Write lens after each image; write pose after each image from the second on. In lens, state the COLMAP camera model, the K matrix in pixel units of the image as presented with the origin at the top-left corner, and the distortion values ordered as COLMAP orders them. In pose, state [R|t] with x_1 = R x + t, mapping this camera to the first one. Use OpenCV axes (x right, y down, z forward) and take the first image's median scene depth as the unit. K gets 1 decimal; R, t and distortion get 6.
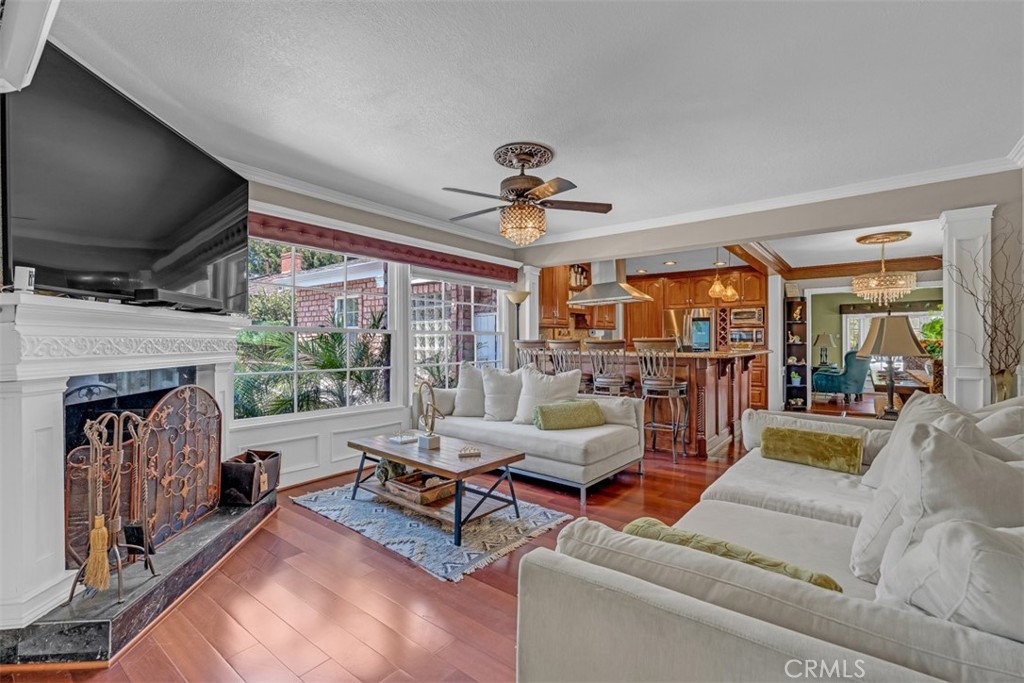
lens RADIAL K [[436.4, 0, 512.0], [0, 436.4, 341.5], [0, 0, 1]] dist [0.000603, 0.000117]
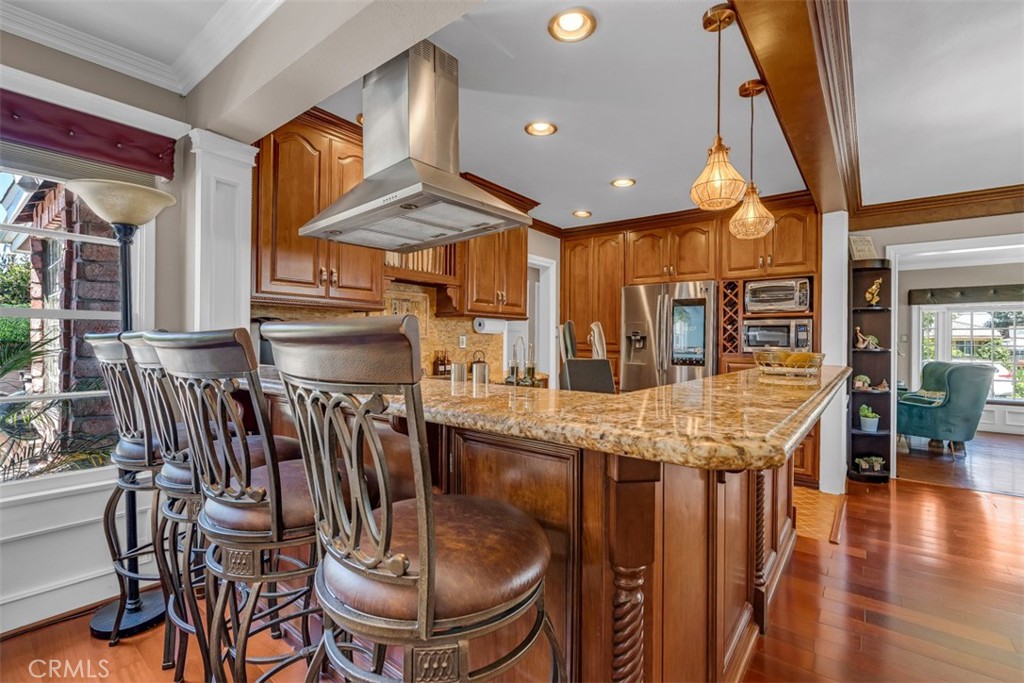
lens RADIAL K [[454.9, 0, 510.7], [0, 454.9, 336.4], [0, 0, 1]] dist [-0.003689, 0.000218]
pose [[0.999906, 0.012642, 0.005336, 0.221322], [-0.012585, 0.999865, -0.010583, -0.001346], [-0.005469, 0.010515, 0.999930, 0.463994]]
